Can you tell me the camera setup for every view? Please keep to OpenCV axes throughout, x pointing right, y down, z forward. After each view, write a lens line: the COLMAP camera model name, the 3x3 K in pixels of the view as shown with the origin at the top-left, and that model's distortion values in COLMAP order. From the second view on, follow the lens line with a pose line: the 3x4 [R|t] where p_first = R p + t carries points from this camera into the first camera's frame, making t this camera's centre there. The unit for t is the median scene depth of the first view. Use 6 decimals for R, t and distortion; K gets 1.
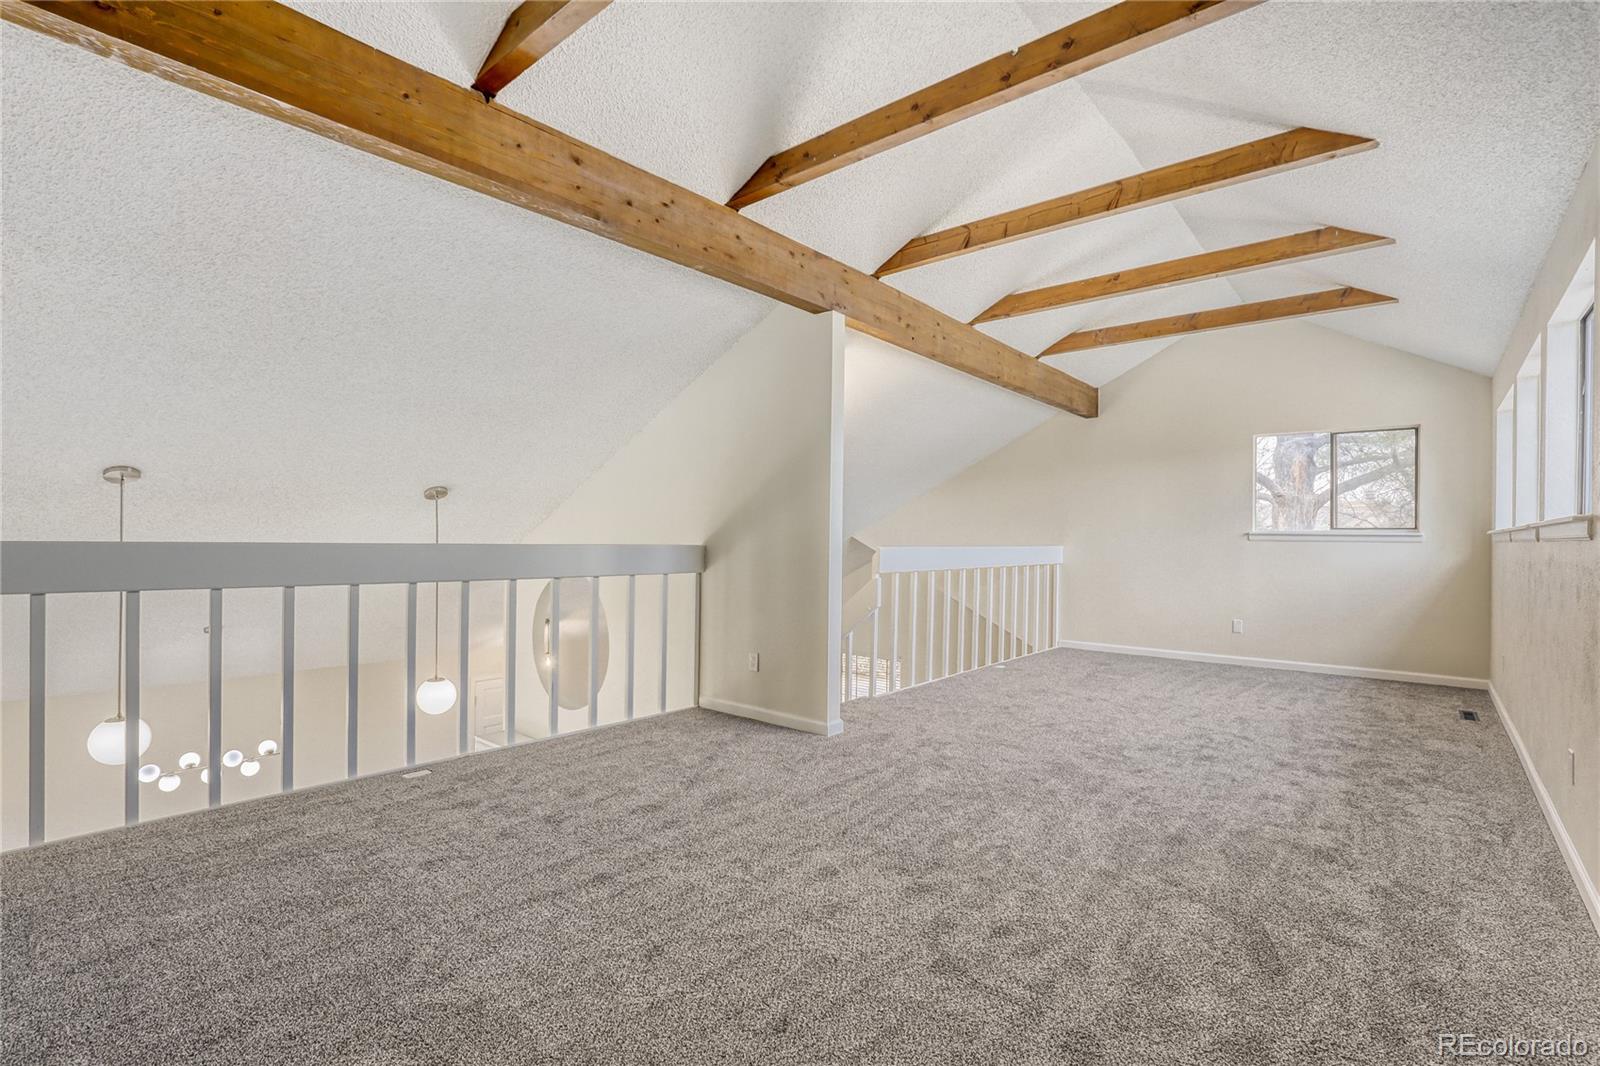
lens RADIAL K [[753.5, 0, 802.3], [0, 753.5, 534.2], [0, 0, 1]] dist [-0.002466, 0.000126]
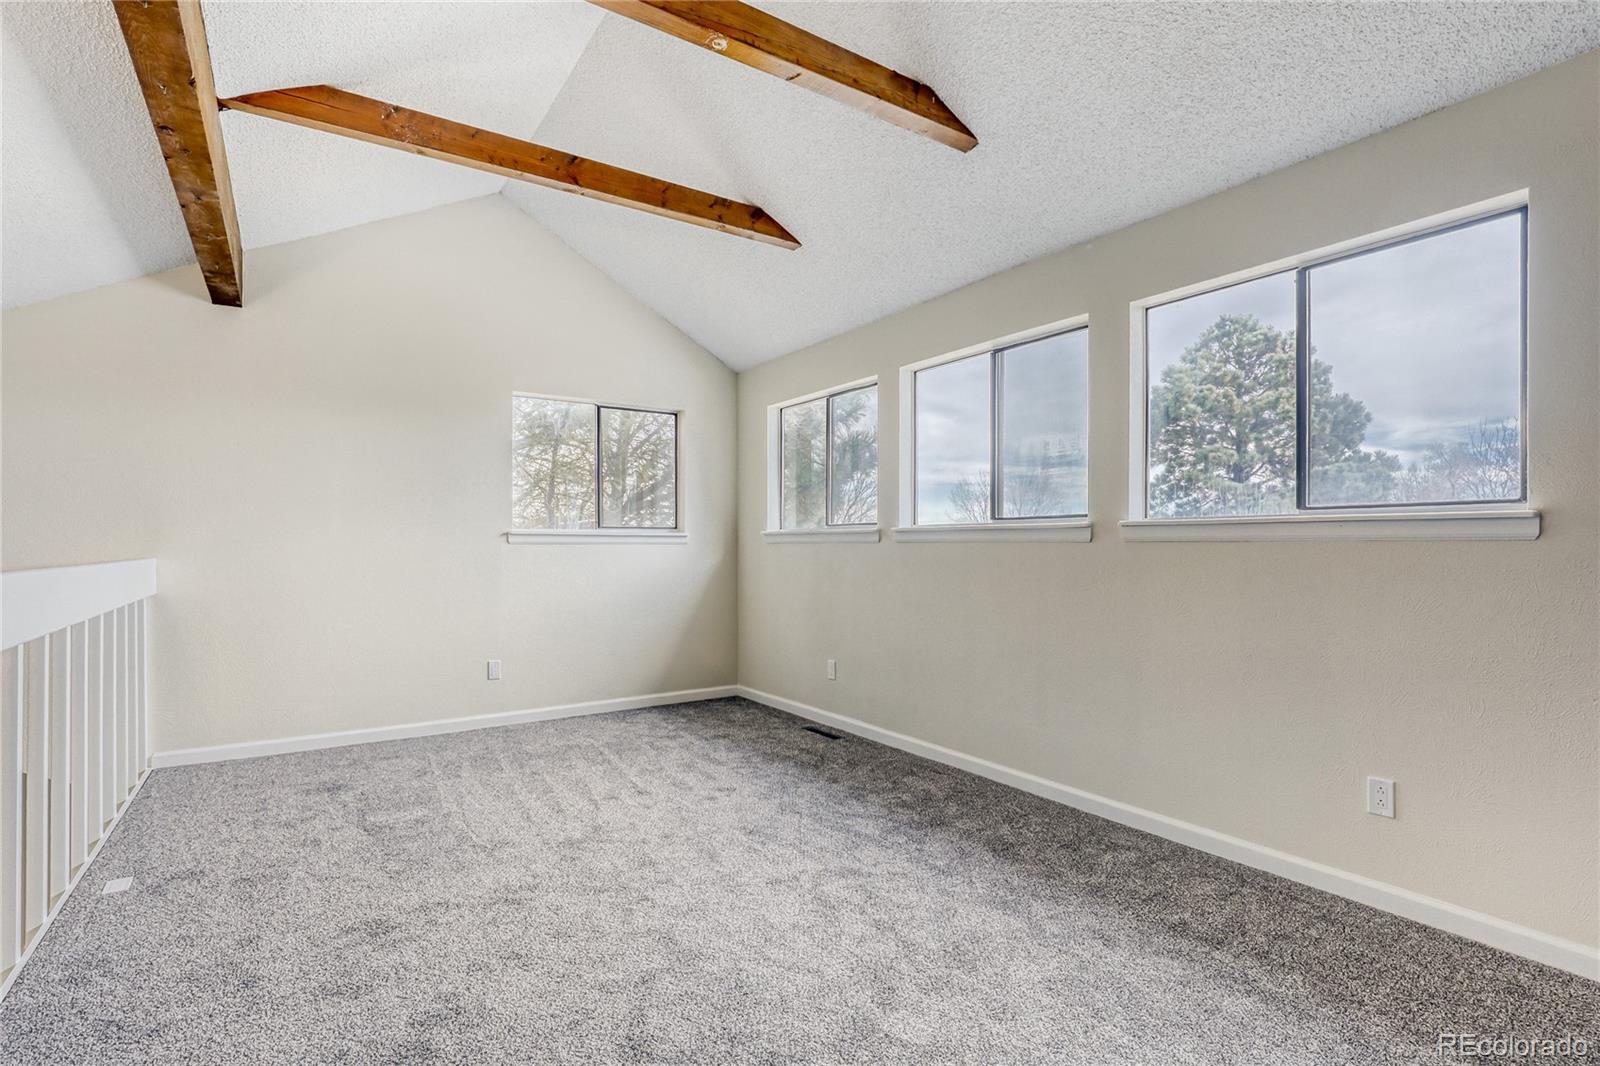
lens RADIAL K [[753.5, 0, 796.0], [0, 753.5, 531.3], [0, 0, 1]] dist [-0.002466, 0.000126]
pose [[0.269894, 0.007292, 0.962862, 0.002580], [0.003496, 0.999957, -0.008552, 0.005704], [-0.962884, 0.005674, 0.269857, 0.675727]]
